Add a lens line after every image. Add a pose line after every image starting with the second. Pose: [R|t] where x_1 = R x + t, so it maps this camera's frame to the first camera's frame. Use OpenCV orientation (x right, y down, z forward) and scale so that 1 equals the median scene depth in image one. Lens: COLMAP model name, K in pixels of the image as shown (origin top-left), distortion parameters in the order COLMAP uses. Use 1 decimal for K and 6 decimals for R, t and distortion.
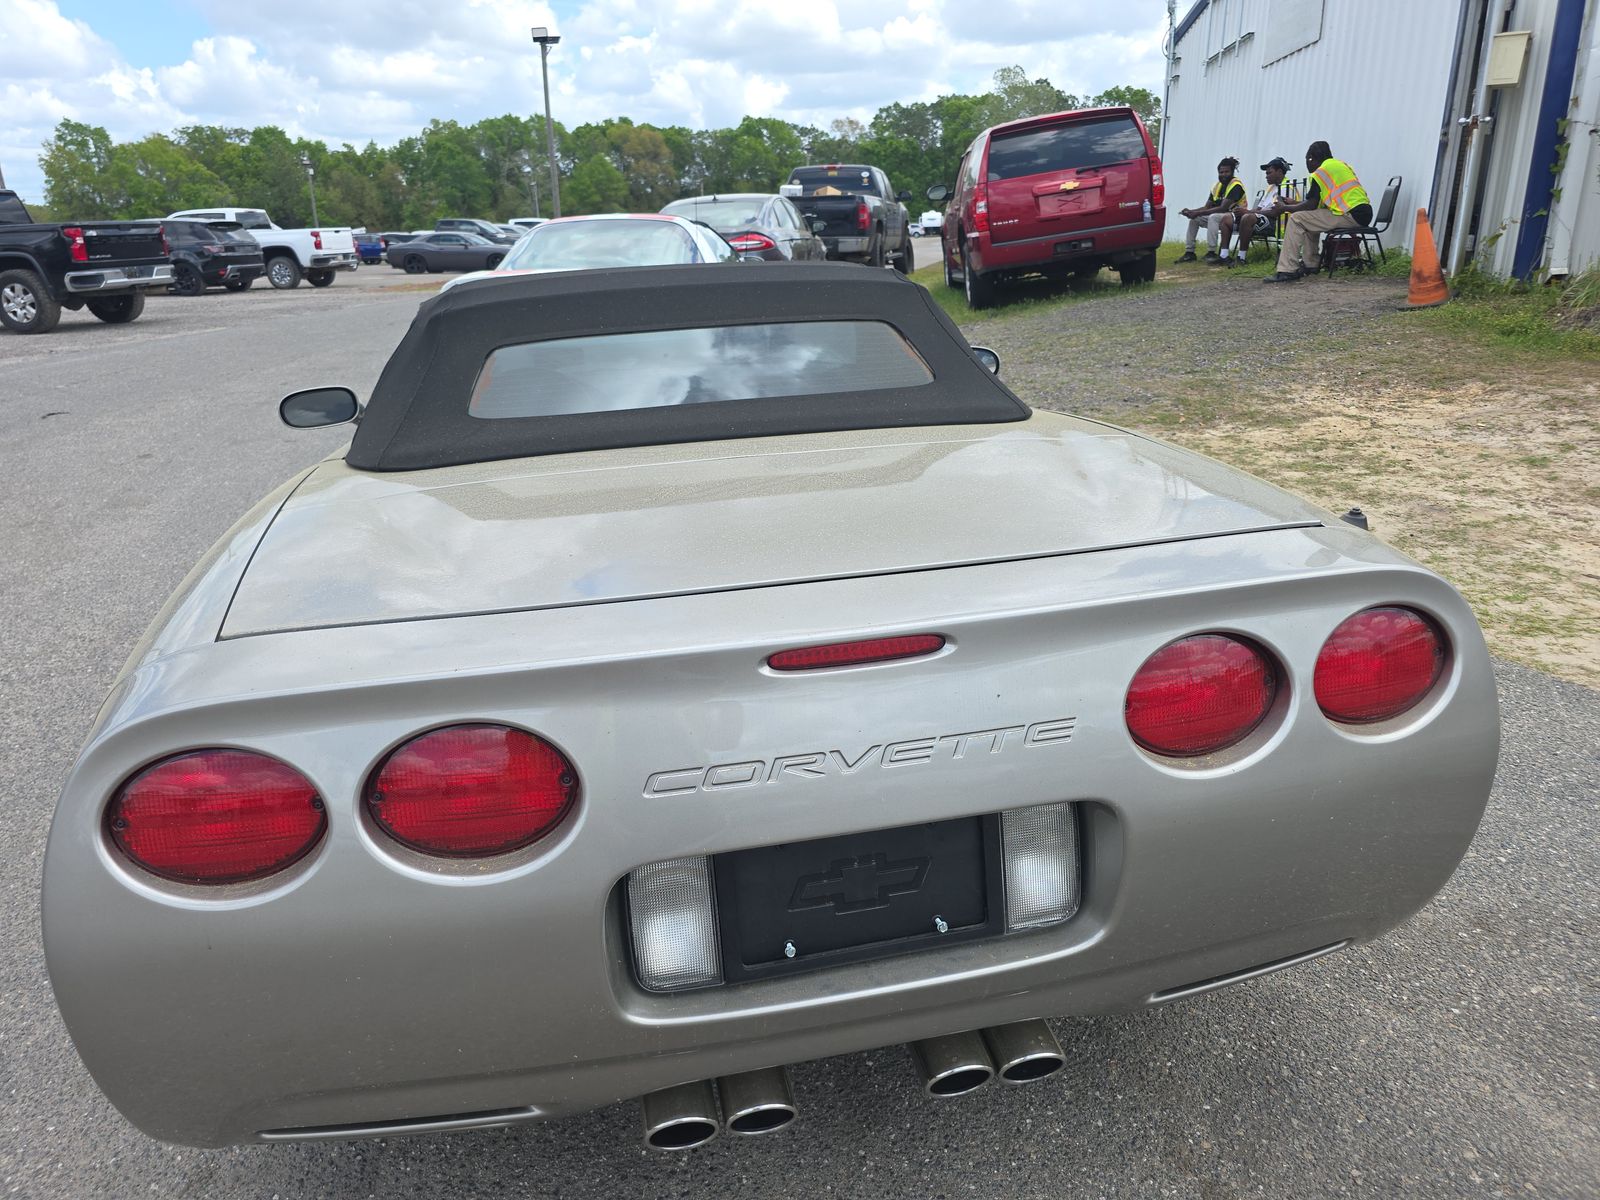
lens RADIAL K [[1083.7, 0, 797.9], [0, 1083.7, 608.9], [0, 0, 1]] dist [0.029858, -0.043143]
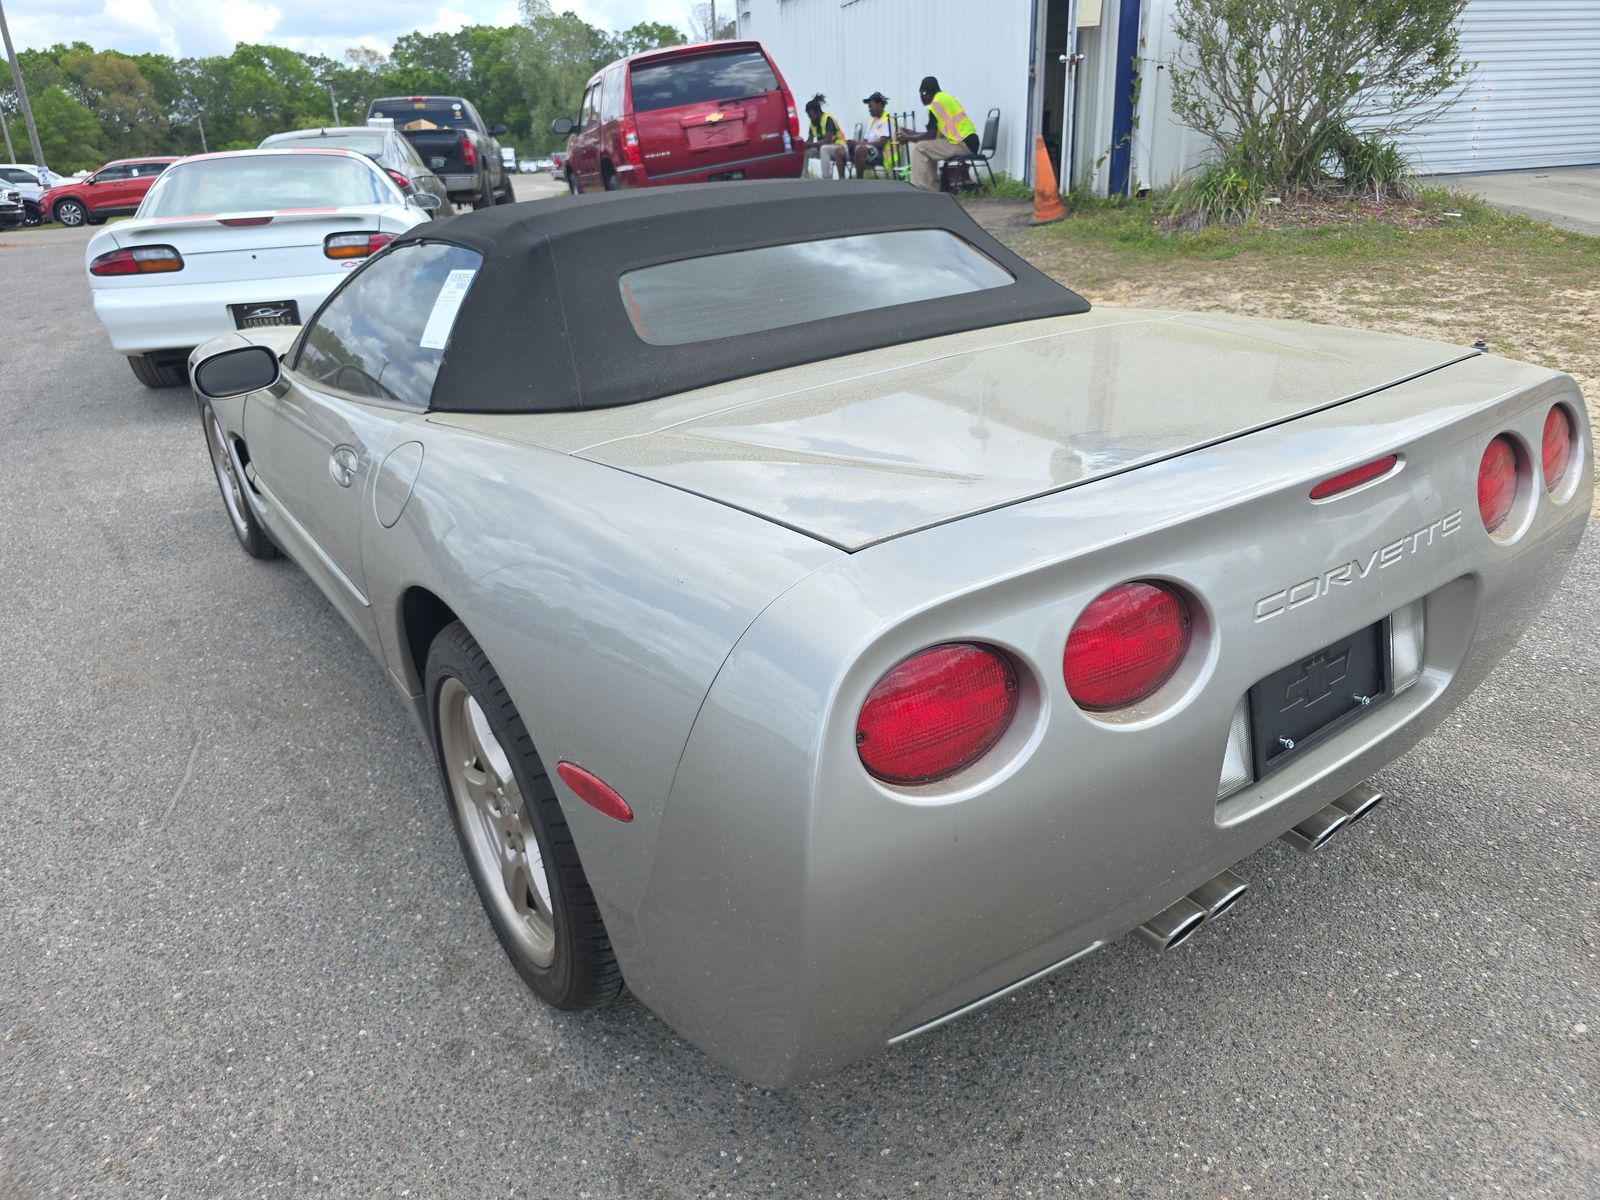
lens RADIAL K [[1087.5, 0, 800.0], [0, 1087.5, 600.0], [0, 0, 1]] dist [0.023086, -0.032315]
pose [[0.909910, -0.168279, 0.379140, -0.111003], [0.152855, 0.985719, 0.070665, -0.000586], [-0.385617, -0.006345, 0.922637, 0.012760]]
